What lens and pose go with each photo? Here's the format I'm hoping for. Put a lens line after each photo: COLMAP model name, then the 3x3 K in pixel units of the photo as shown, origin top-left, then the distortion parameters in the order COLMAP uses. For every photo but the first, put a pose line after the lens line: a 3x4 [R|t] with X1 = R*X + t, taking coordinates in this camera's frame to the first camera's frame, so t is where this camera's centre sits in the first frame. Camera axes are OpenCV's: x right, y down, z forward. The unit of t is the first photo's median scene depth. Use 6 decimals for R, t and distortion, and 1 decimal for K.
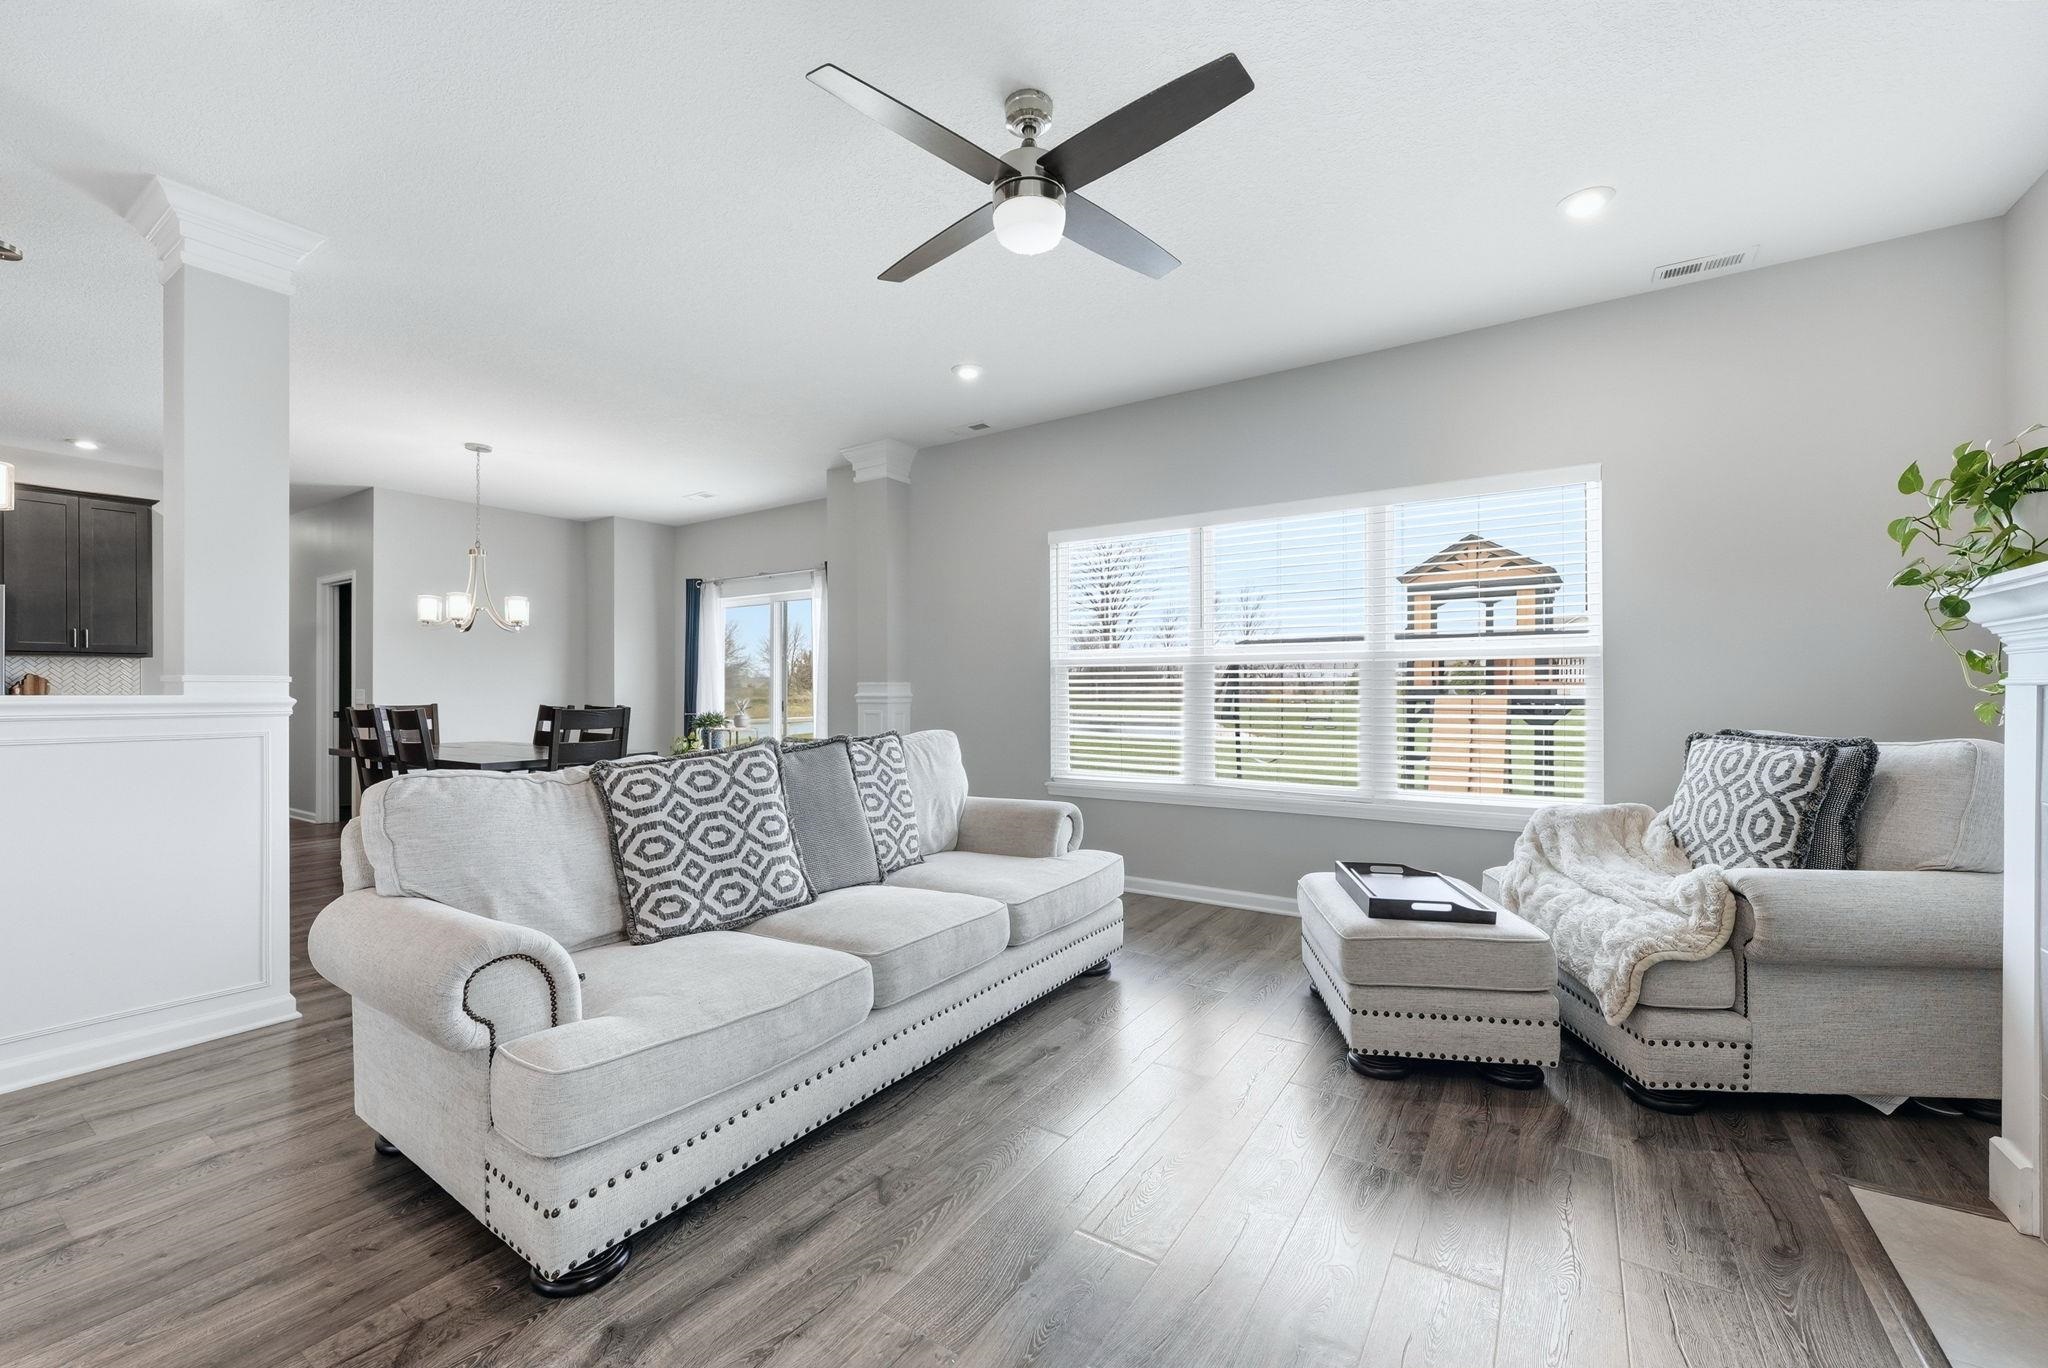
lens RADIAL K [[872.6, 0, 1013.8], [0, 872.6, 683.3], [0, 0, 1]] dist [0.042398, 0.000093]
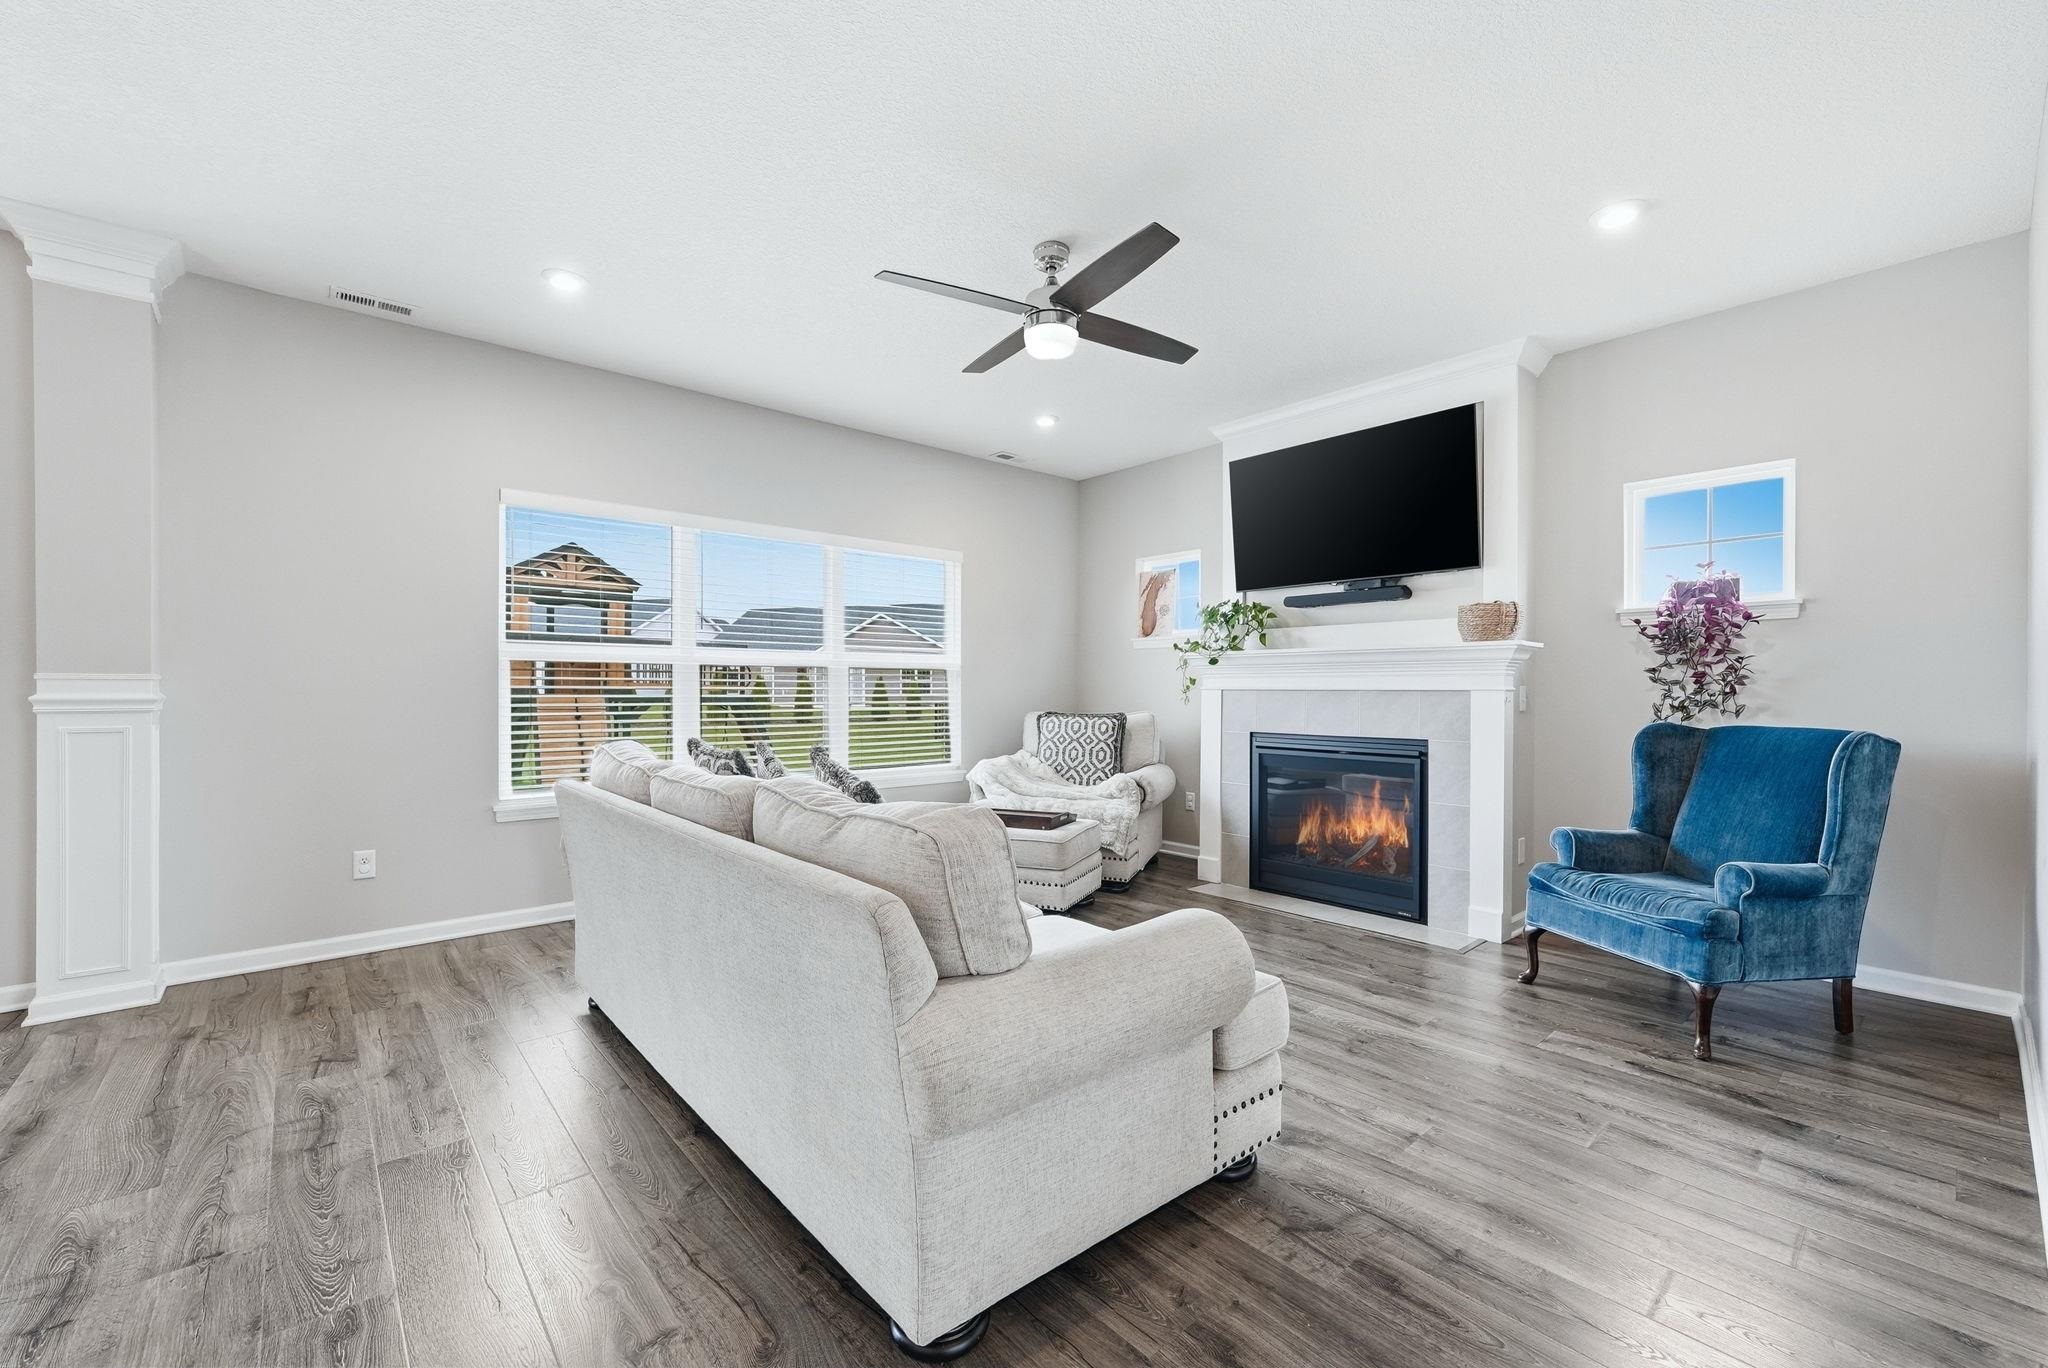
lens RADIAL K [[824.1, 0, 1019.7], [0, 824.1, 689.0], [0, 0, 1]] dist [-0.002418, 0.000176]
pose [[0.287937, 0.006321, 0.957629, -0.758278], [-0.012241, 0.999921, -0.002920, 0.007193], [-0.957571, -0.010881, 0.287991, 0.436279]]
